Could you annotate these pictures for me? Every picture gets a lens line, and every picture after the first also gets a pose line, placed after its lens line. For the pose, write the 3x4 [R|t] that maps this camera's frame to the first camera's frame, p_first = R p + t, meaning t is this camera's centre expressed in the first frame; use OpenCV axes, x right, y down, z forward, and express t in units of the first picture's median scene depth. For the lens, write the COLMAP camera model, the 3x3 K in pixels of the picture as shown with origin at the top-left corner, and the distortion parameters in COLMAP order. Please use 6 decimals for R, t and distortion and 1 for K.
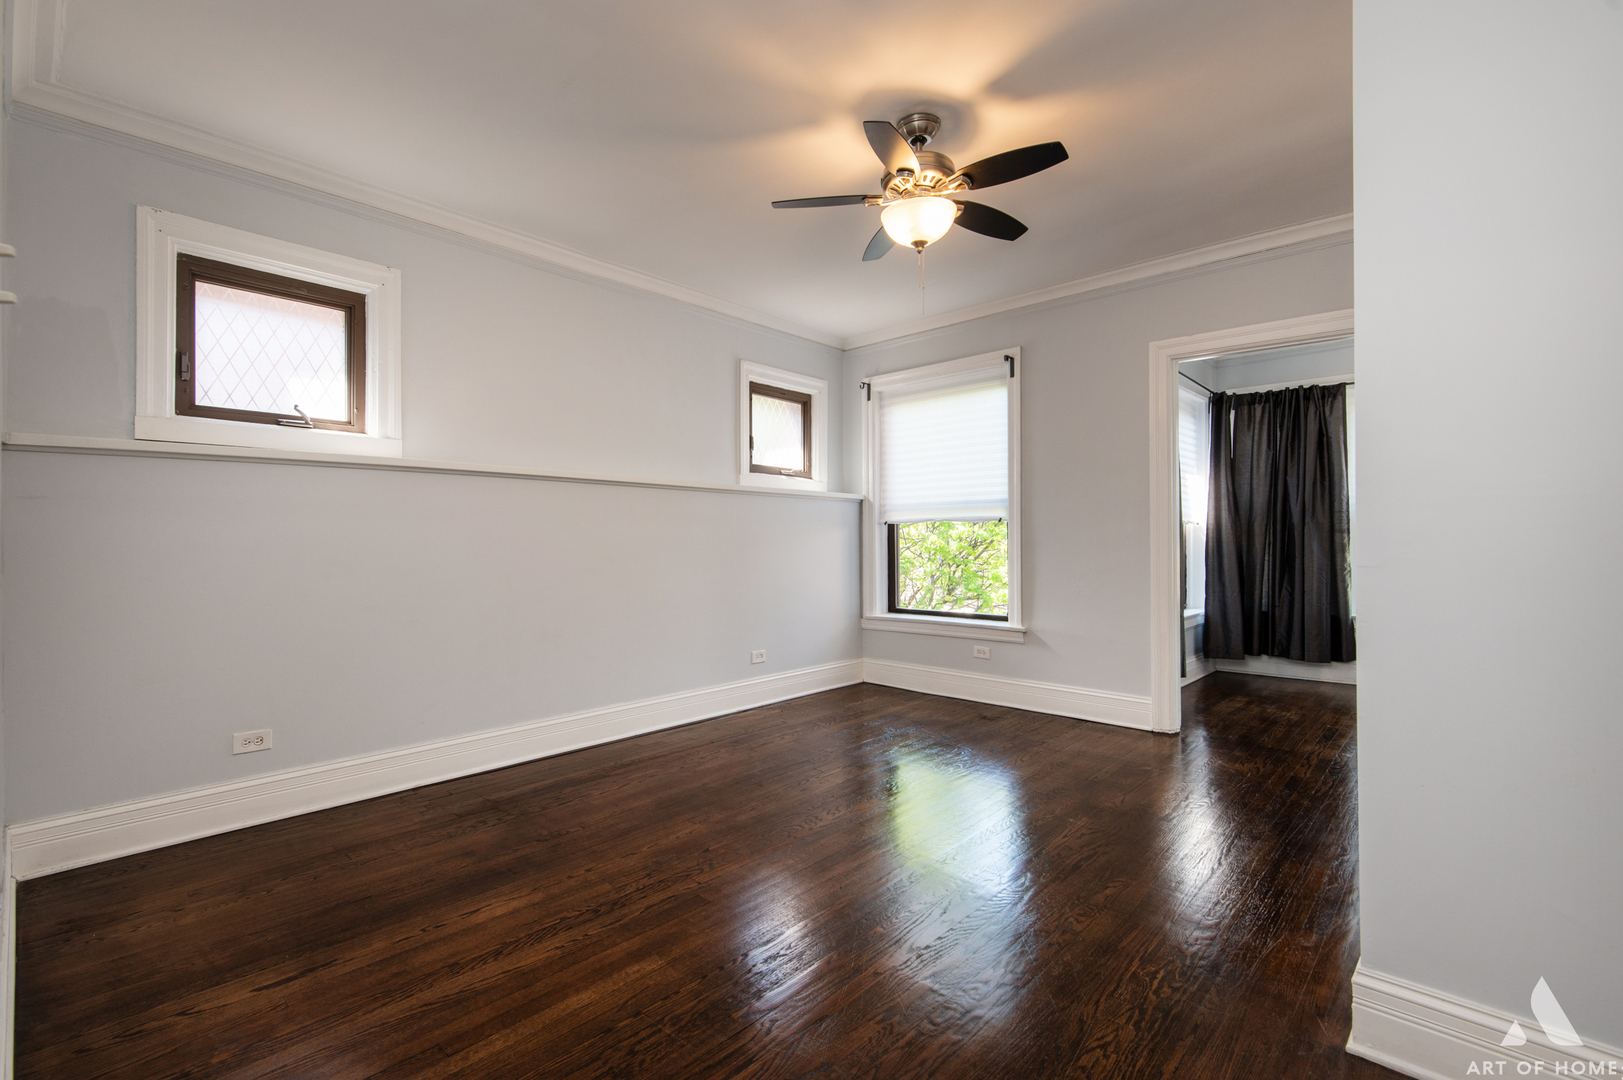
lens RADIAL K [[739.4, 0, 803.0], [0, 739.4, 542.6], [0, 0, 1]] dist [0.023289, -0.006124]
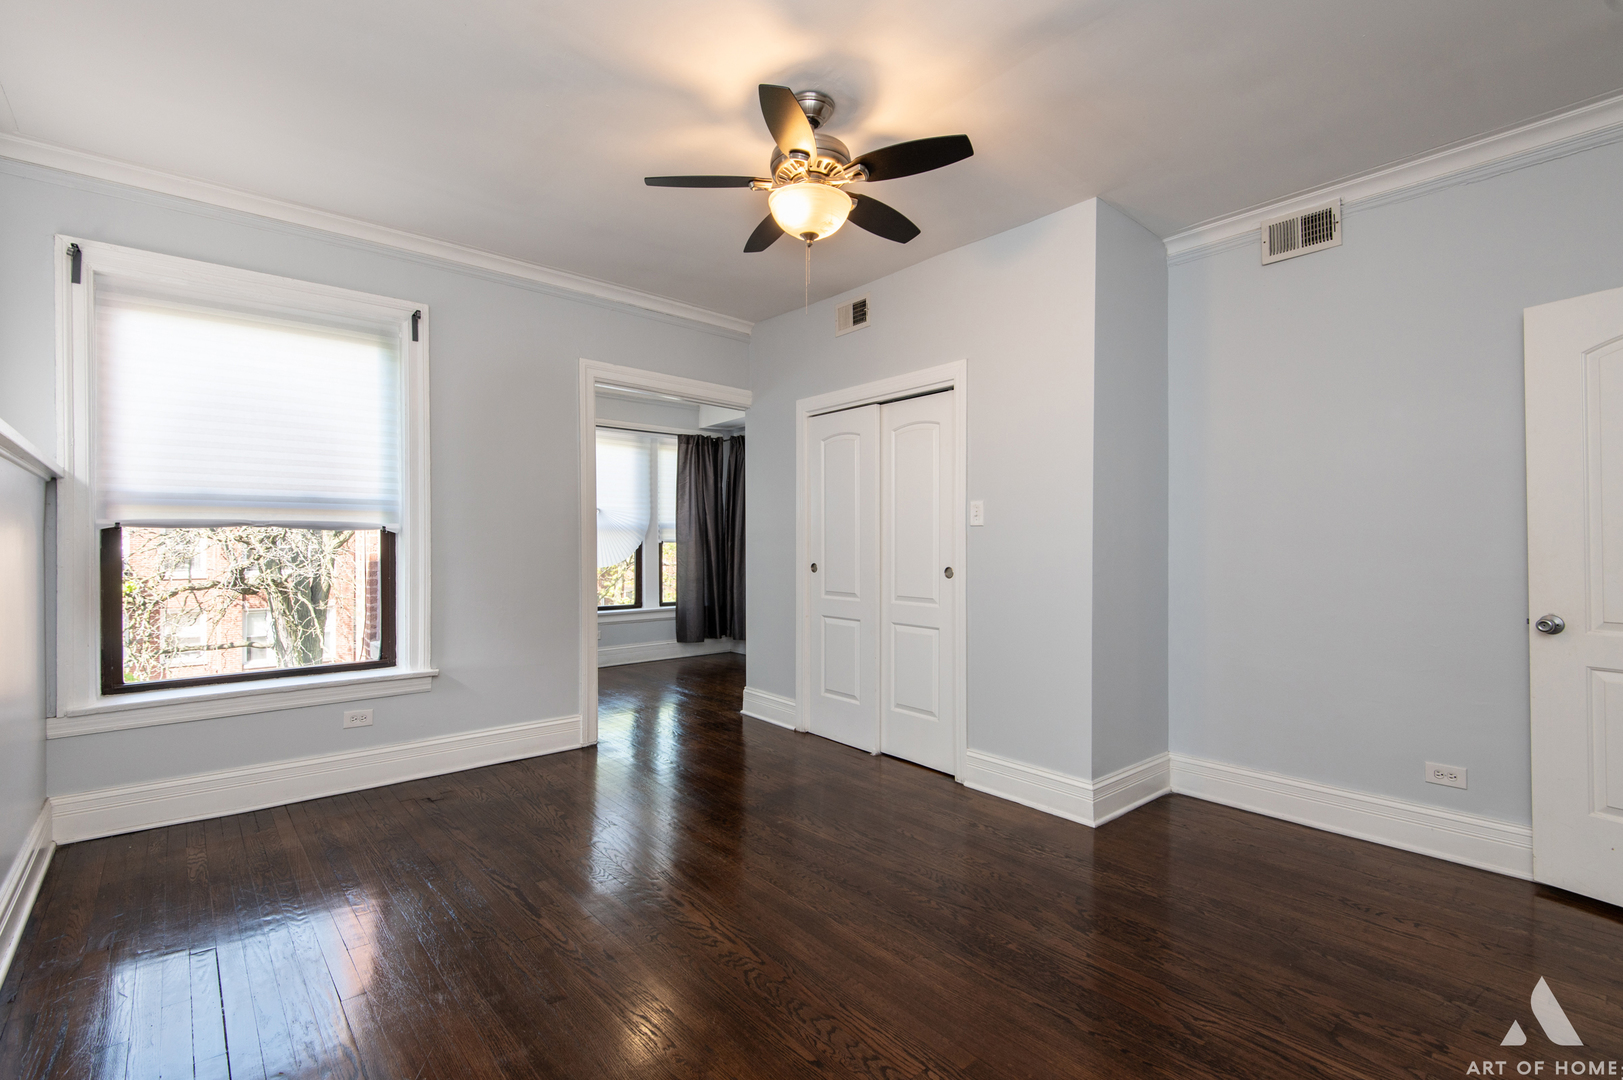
lens RADIAL K [[739.4, 0, 797.2], [0, 739.4, 545.0], [0, 0, 1]] dist [0.023289, -0.006124]
pose [[0.097619, -0.001515, 0.995223, -0.383647], [-0.003669, 0.999991, 0.001882, -0.016718], [-0.995217, -0.003835, 0.097613, 0.475020]]
